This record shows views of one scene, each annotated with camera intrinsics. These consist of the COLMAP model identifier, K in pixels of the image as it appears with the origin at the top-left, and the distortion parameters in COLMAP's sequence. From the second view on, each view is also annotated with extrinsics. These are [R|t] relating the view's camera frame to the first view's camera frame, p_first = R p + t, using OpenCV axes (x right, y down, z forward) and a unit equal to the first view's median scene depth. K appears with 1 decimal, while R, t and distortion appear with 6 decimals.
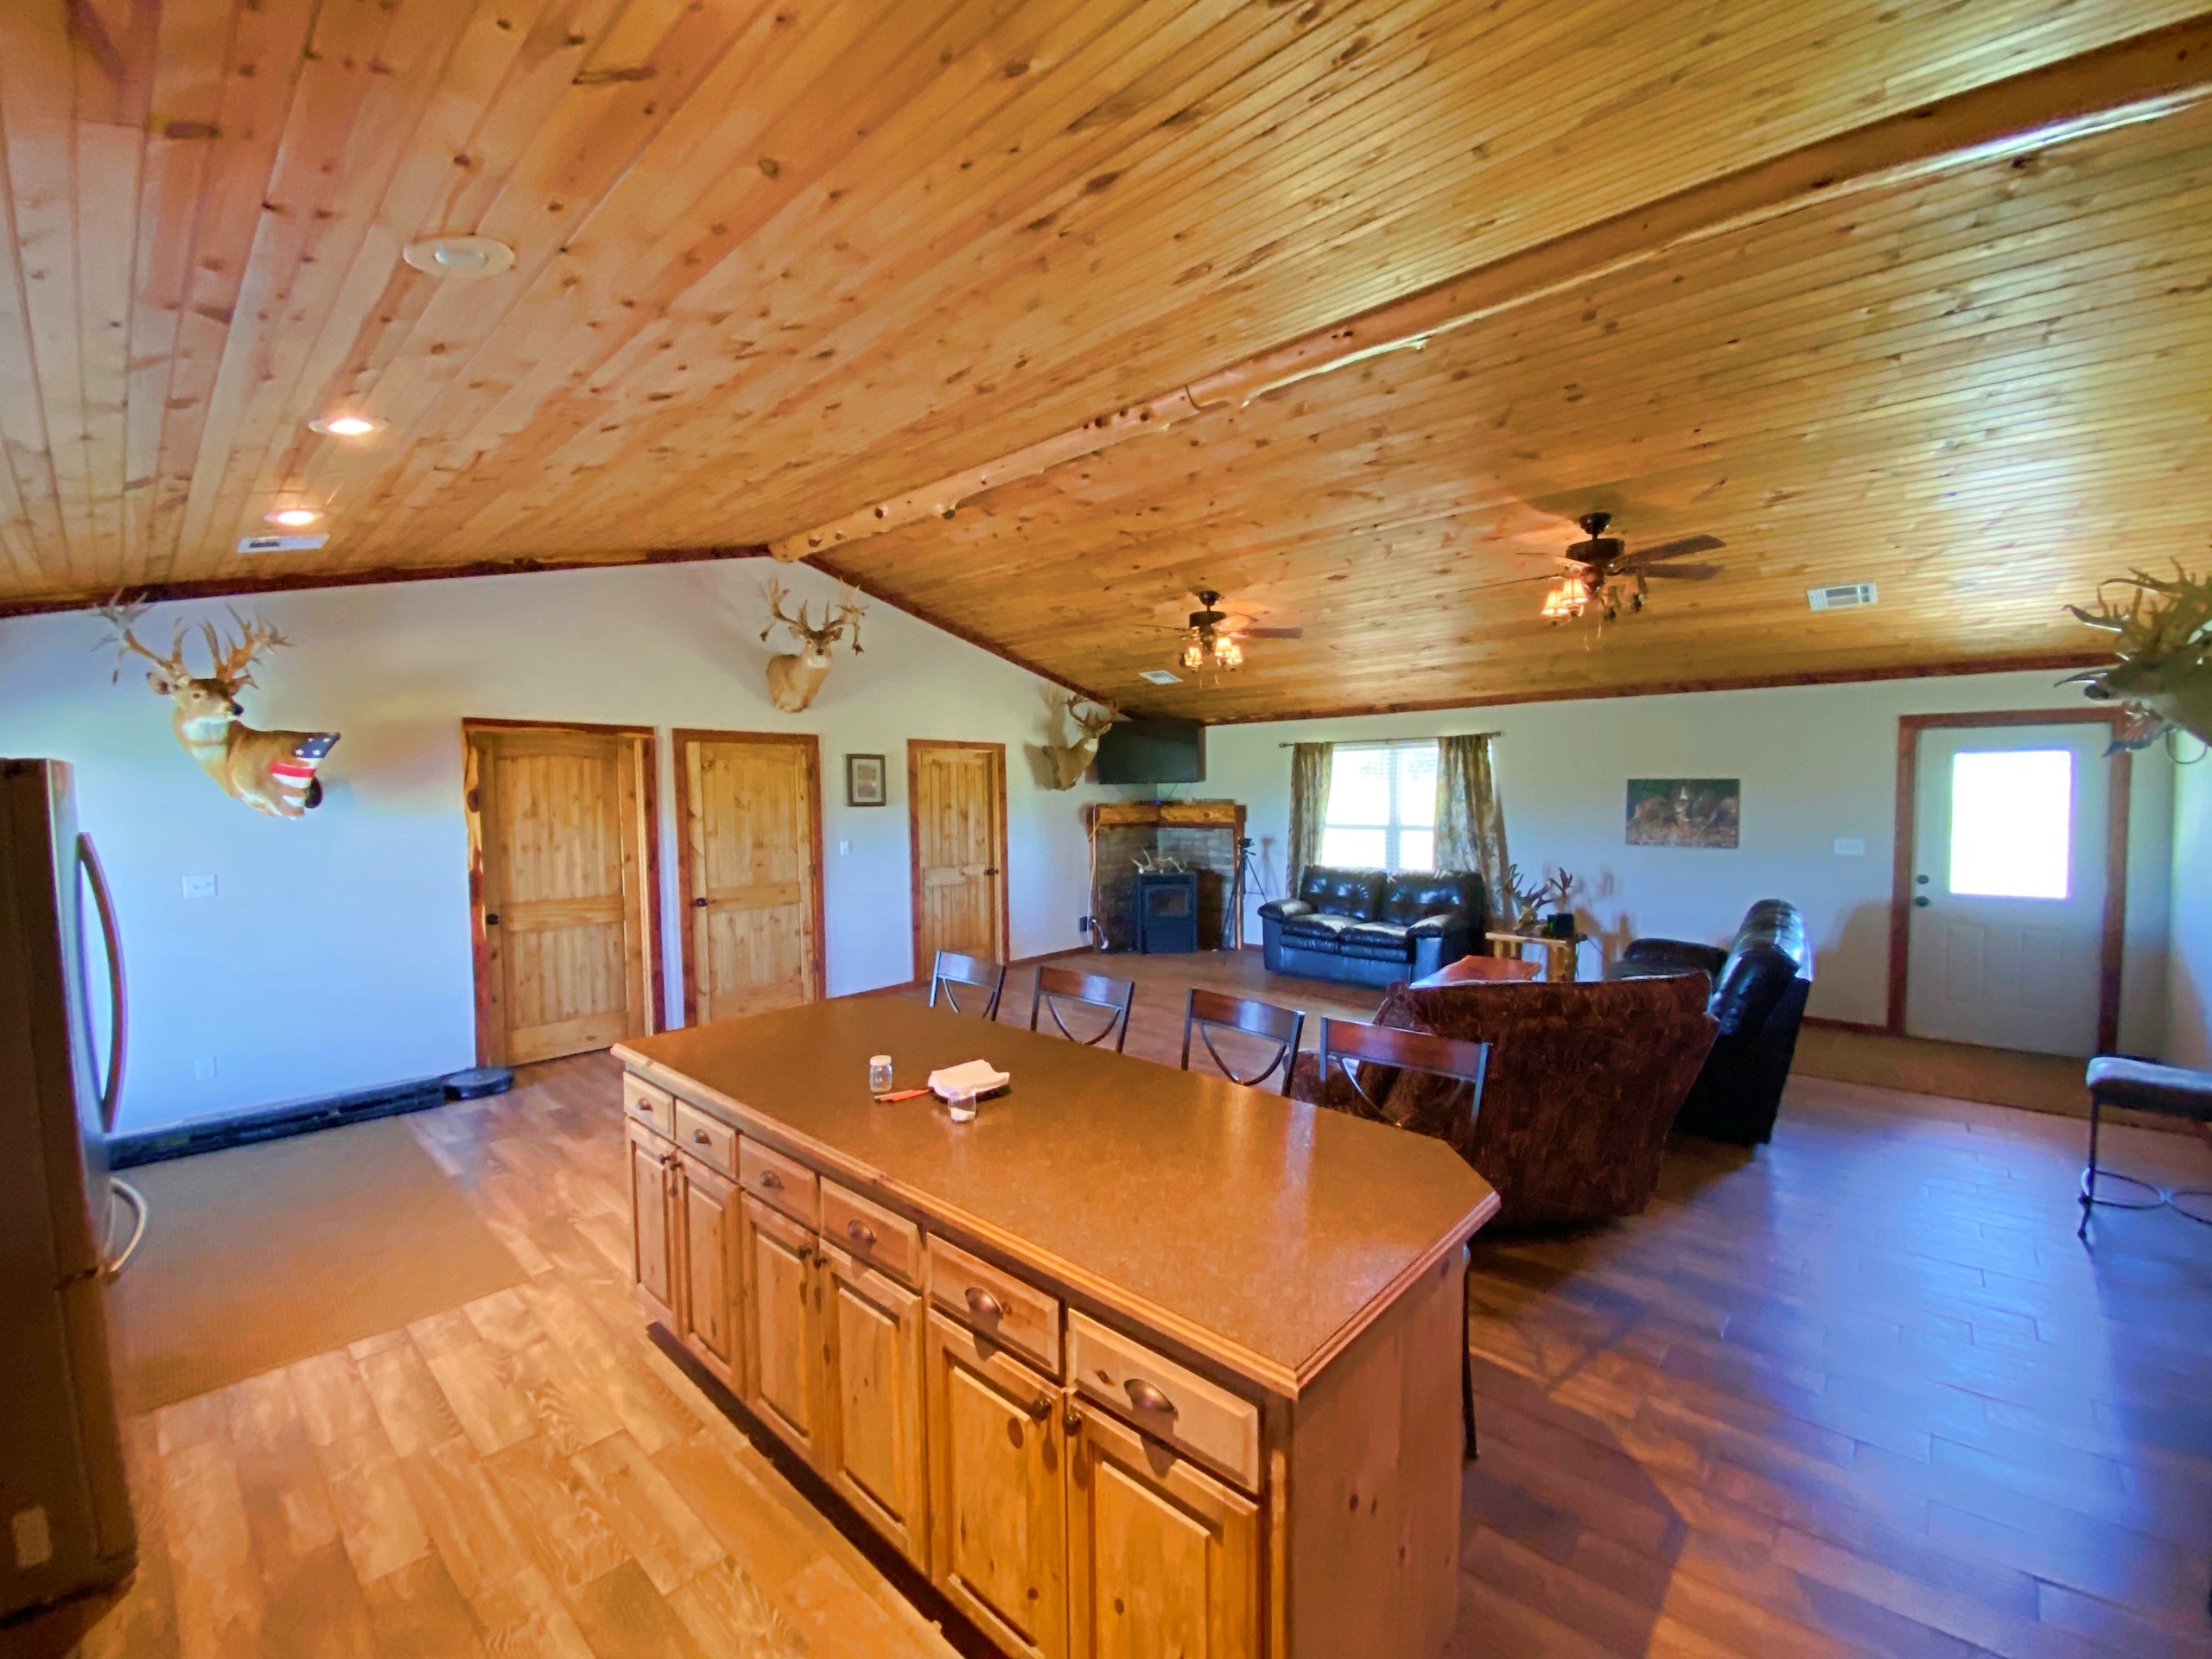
lens RADIAL K [[895.2, 0, 1095.9], [0, 895.2, 837.9], [0, 0, 1]] dist [0.010962, -0.016202]
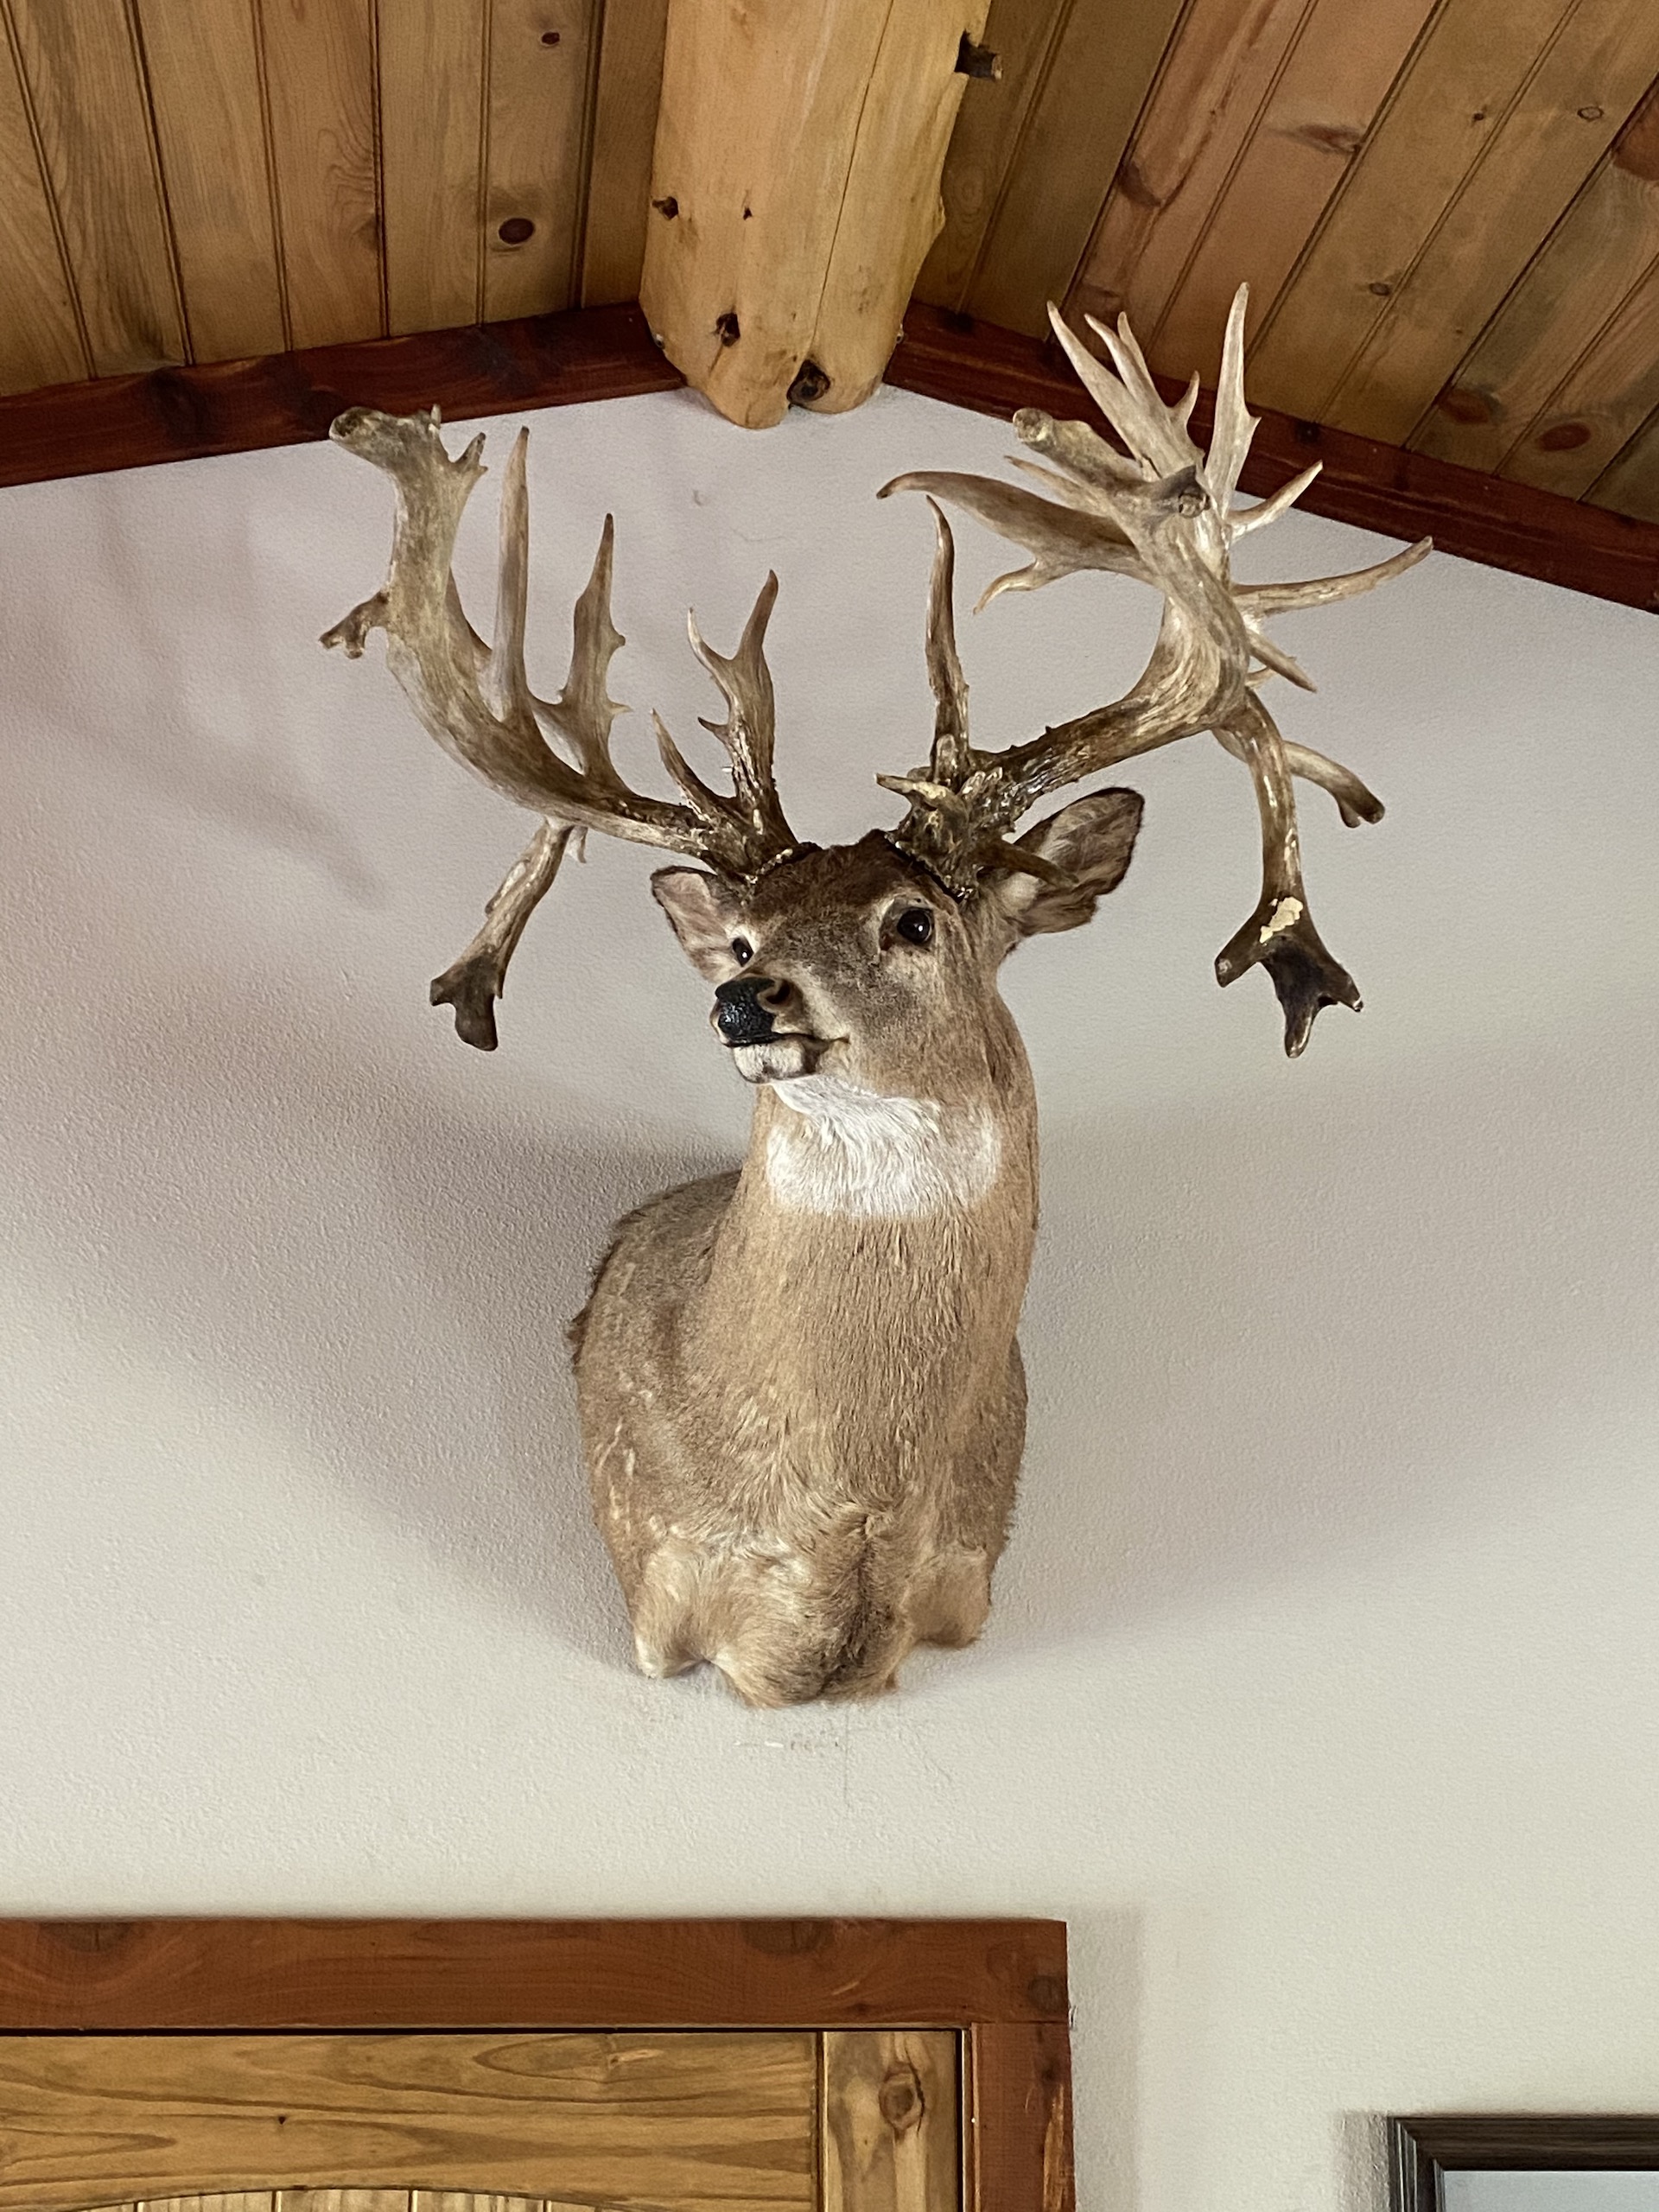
lens RADIAL K [[2818.8, 0, 829.5], [0, 2818.8, 1106.0], [0, 0, 1]] dist [0.028044, 0.028191]
pose [[0.767863, -0.160162, -0.620270, -0.130572], [-0.040262, 0.954263, -0.296246, -0.115023], [0.639348, 0.252449, 0.726294, 0.787819]]
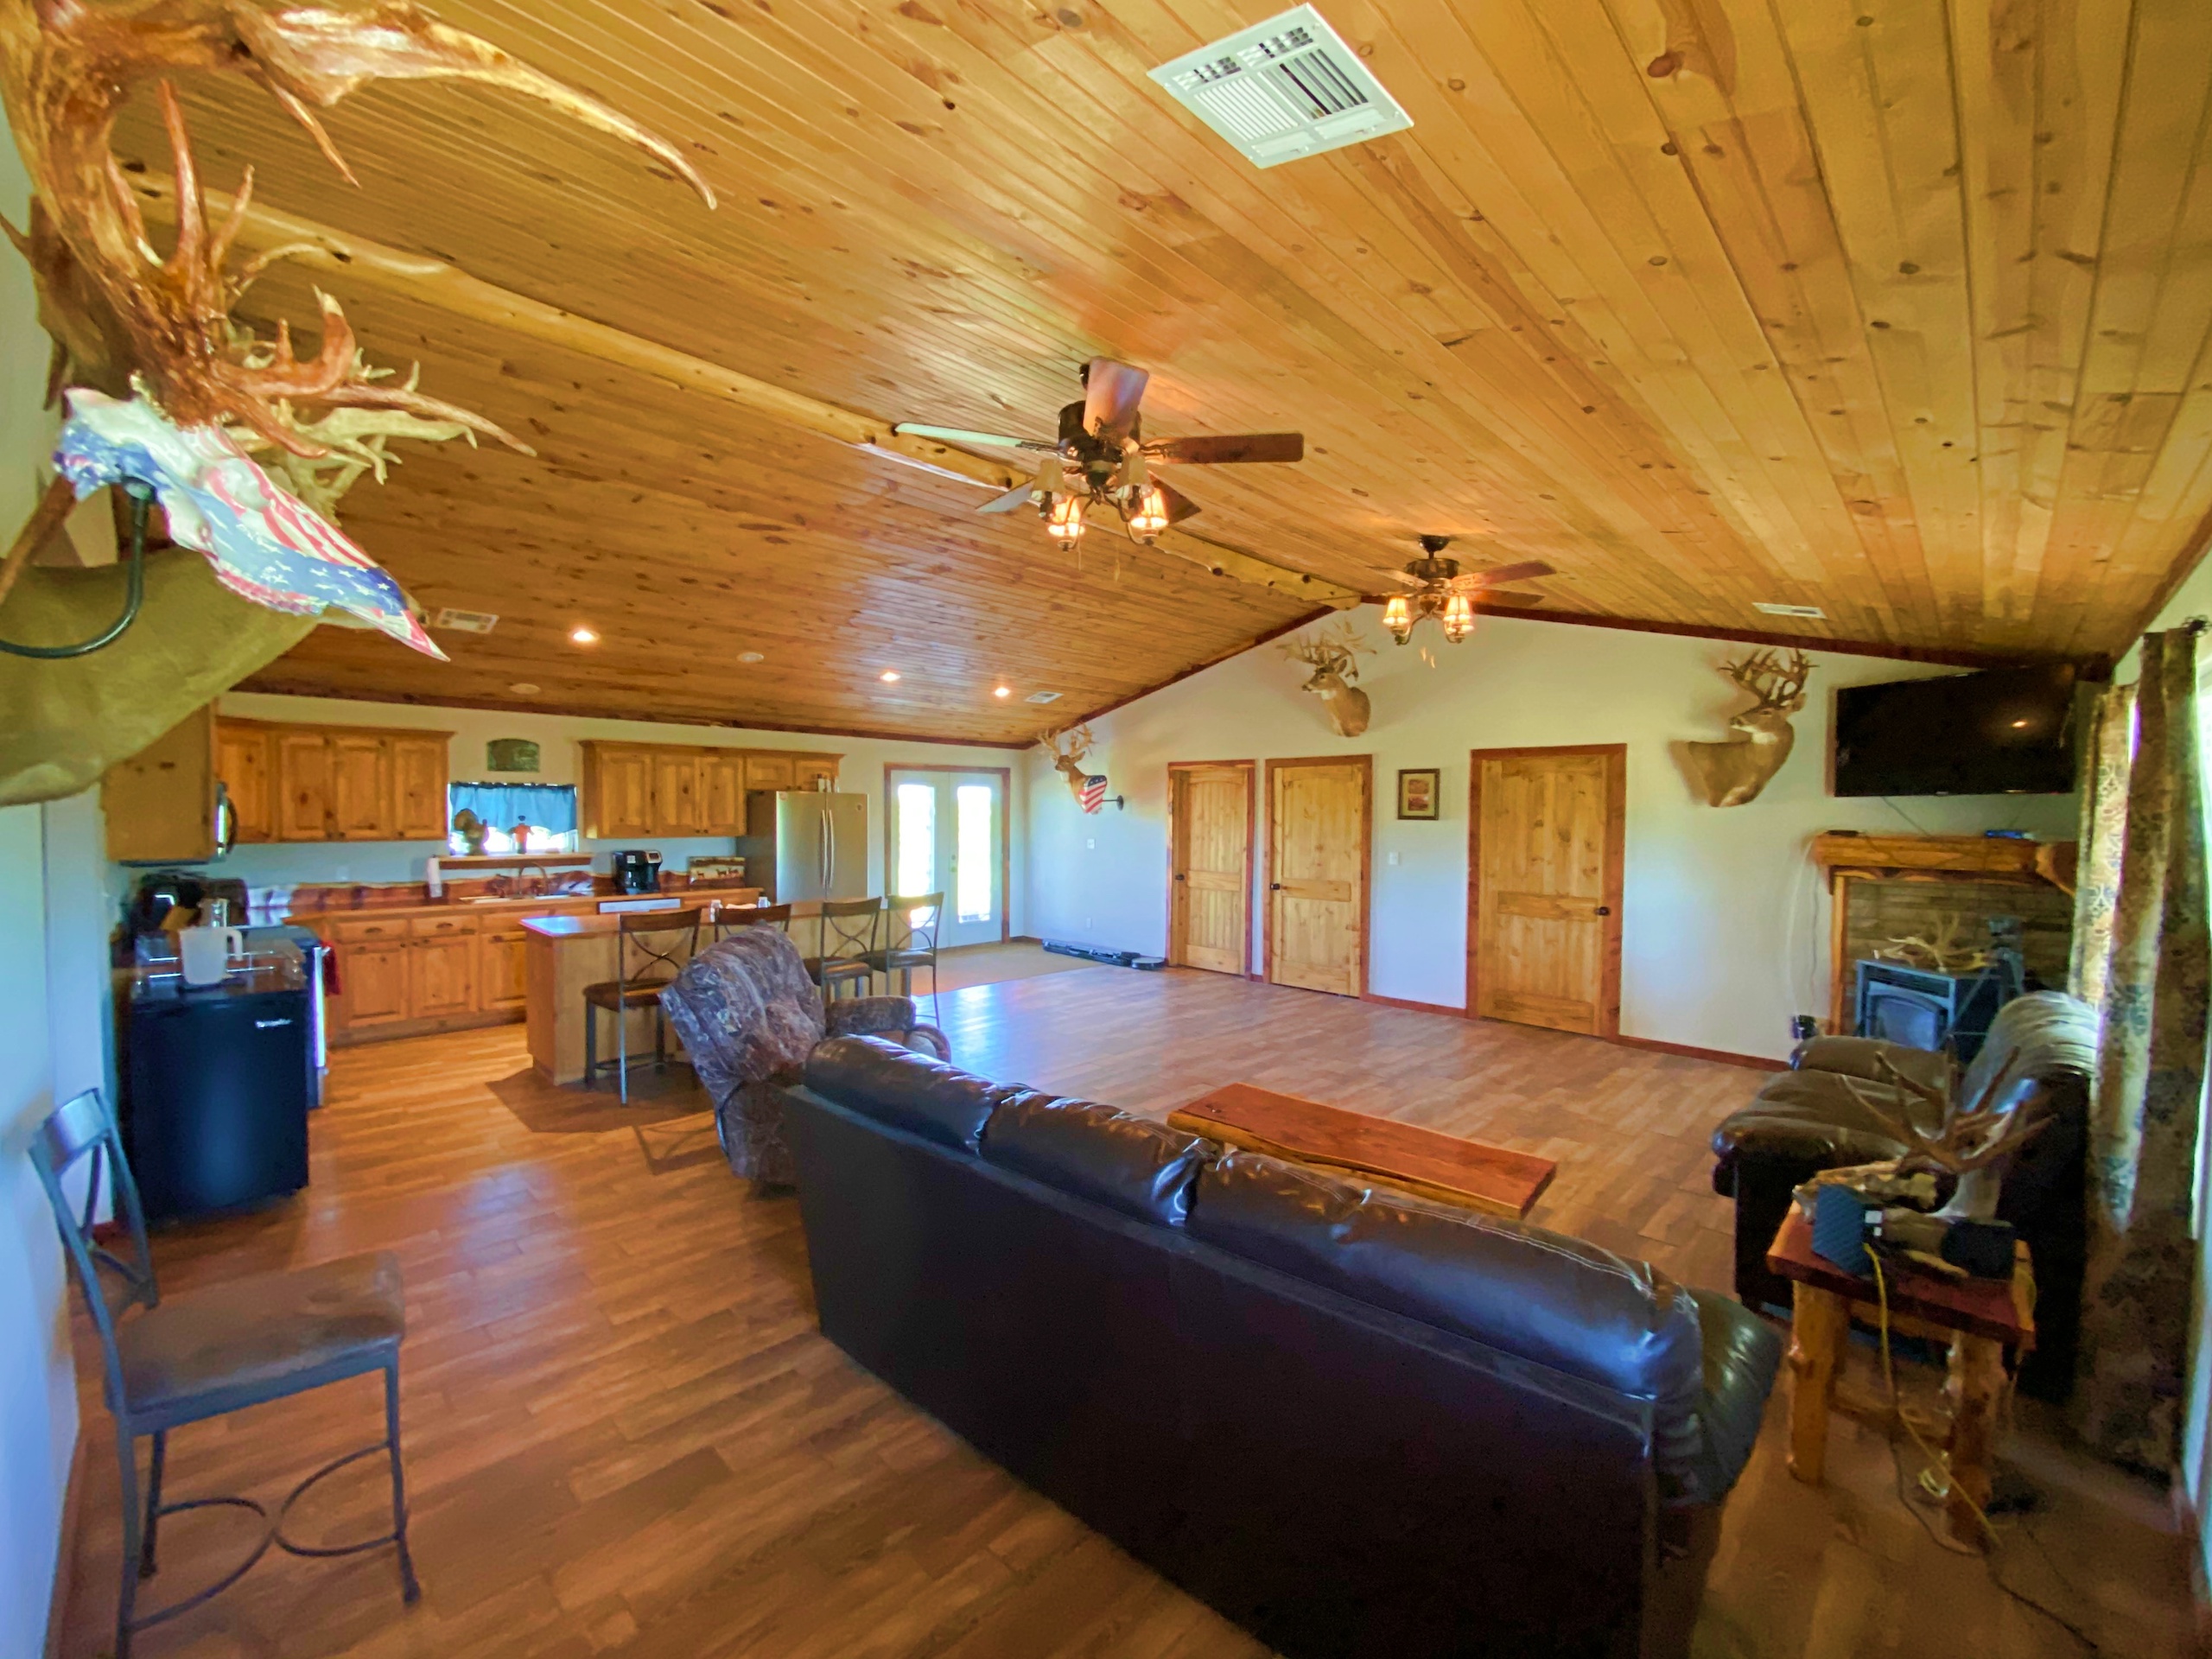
lens RADIAL K [[901.9, 0, 1106.0], [0, 901.9, 829.5], [0, 0, 1]] dist [0.034074, -0.031521]
pose [[-0.034979, 0.028946, -0.998969, 0.889116], [-0.059886, 0.997724, 0.031007, -0.039318], [0.997592, 0.060909, -0.033166, 0.764329]]
